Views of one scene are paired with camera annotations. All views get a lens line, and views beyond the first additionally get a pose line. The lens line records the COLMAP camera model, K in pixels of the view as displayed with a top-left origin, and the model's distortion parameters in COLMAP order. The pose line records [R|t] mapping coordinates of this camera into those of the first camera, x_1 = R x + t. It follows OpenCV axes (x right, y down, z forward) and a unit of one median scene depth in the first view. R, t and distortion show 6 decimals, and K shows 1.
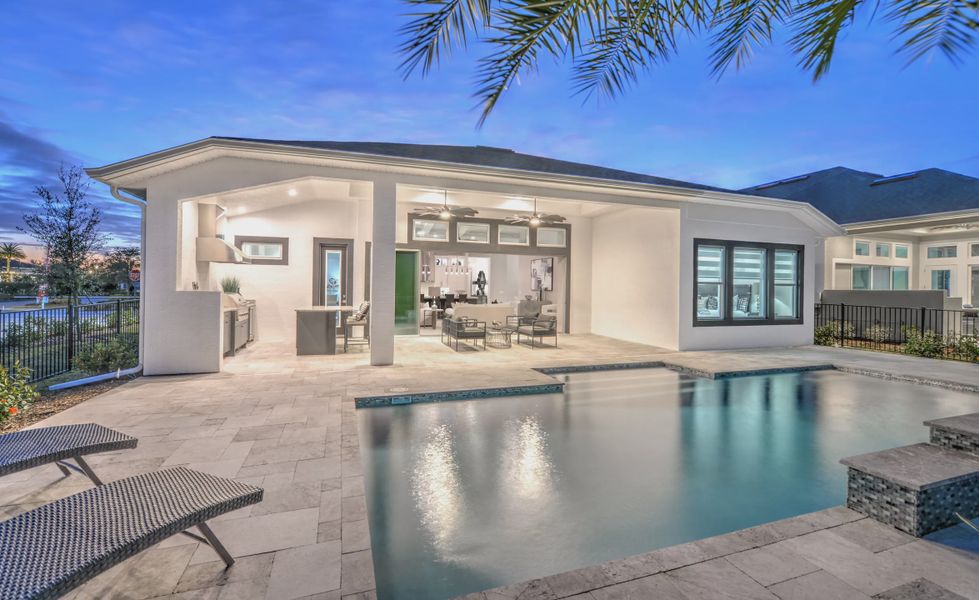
lens RADIAL K [[424.6, 0, 490.6], [0, 424.6, 290.5], [0, 0, 1]] dist [-0.001369, -0.000226]
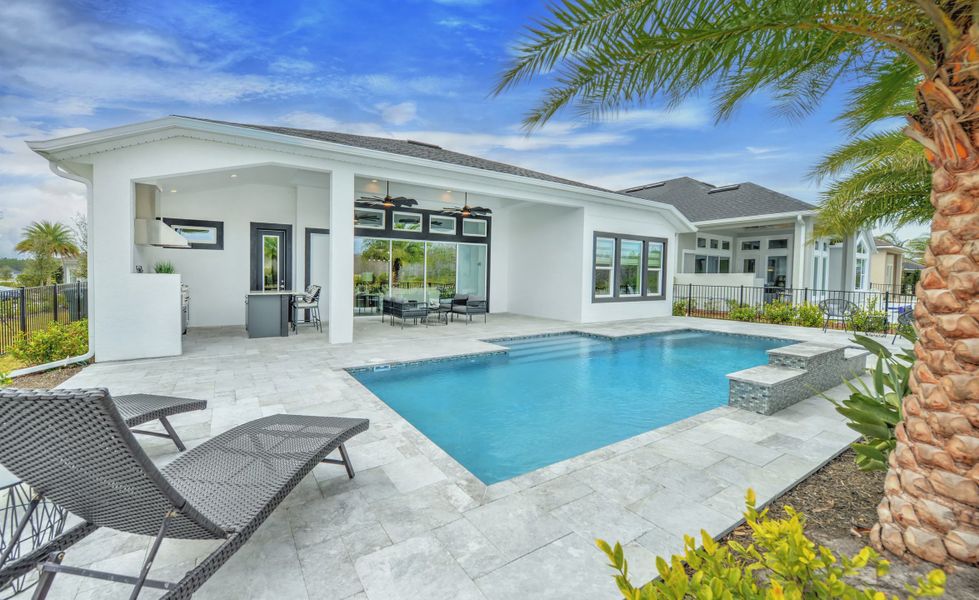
lens RADIAL K [[398.0, 0, 489.5], [0, 398.0, 300.0], [0, 0, 1]] dist [-0.001375, -0.000087]
pose [[0.968356, -0.020944, 0.248691, -0.110690], [0.007340, 0.998431, 0.055504, 0.010433], [-0.249463, -0.051922, 0.966991, -0.053149]]
